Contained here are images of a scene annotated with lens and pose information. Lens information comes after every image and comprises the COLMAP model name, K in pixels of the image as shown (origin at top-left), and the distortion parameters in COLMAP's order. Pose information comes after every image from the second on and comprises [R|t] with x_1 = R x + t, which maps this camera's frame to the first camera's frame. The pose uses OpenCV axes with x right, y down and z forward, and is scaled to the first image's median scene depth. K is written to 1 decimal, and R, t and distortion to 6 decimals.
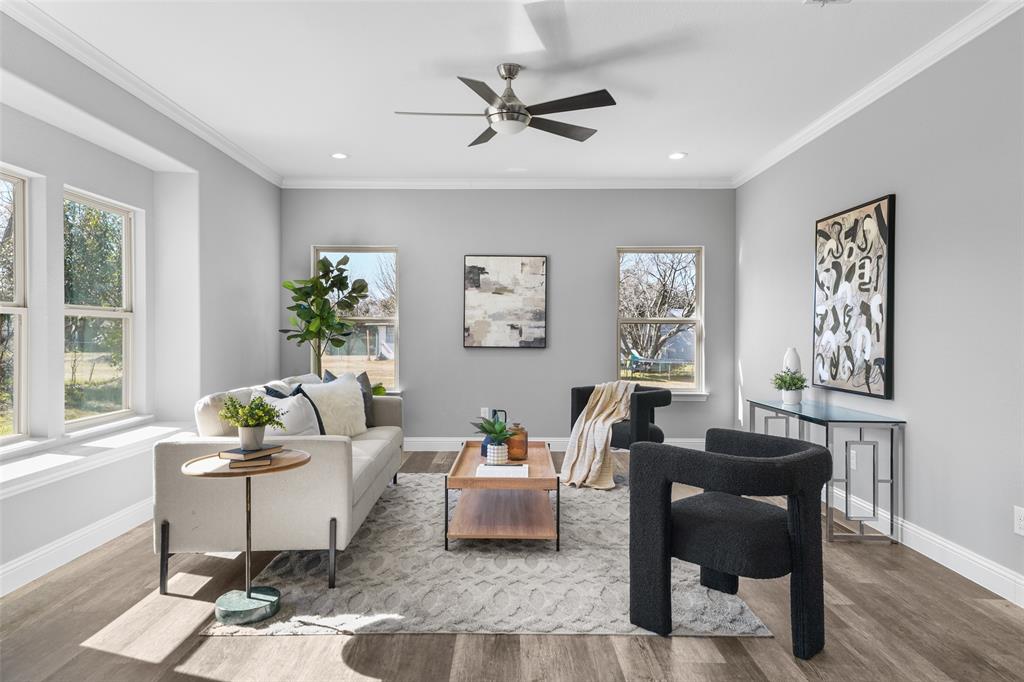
lens RADIAL K [[656.4, 0, 510.5], [0, 656.4, 335.7], [0, 0, 1]] dist [0.044733, -0.000520]
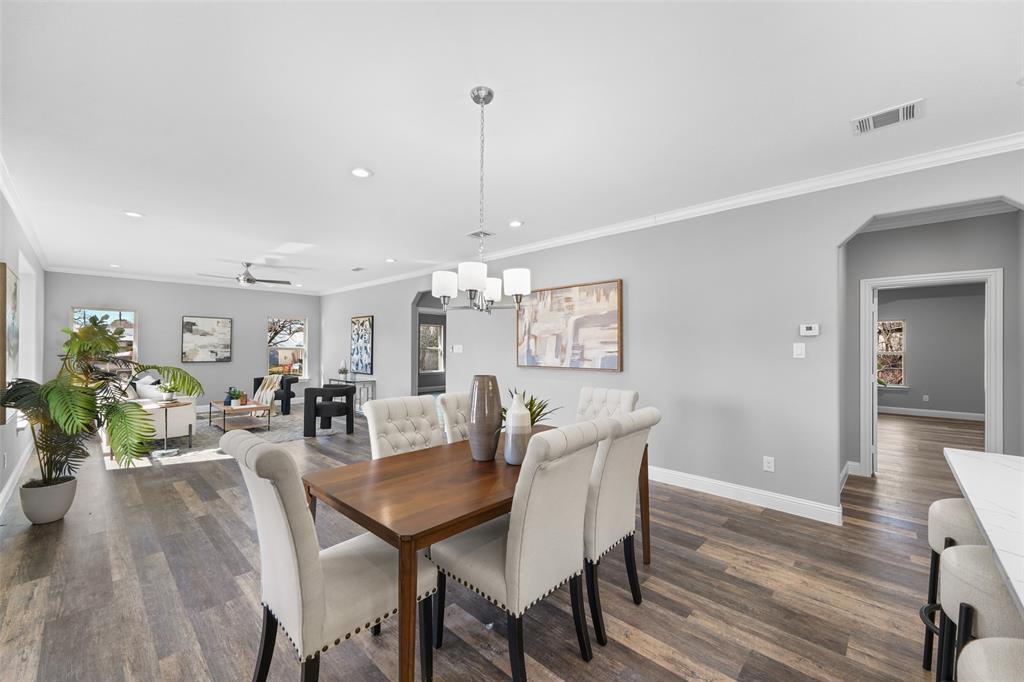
lens RADIAL K [[407.5, 0, 505.6], [0, 407.5, 345.8], [0, 0, 1]] dist [0.000103, -0.000116]
pose [[0.696404, 0.005298, 0.717630, -0.397350], [-0.000858, 0.999978, -0.006549, -0.035443], [-0.717649, 0.003945, 0.696394, -0.827459]]
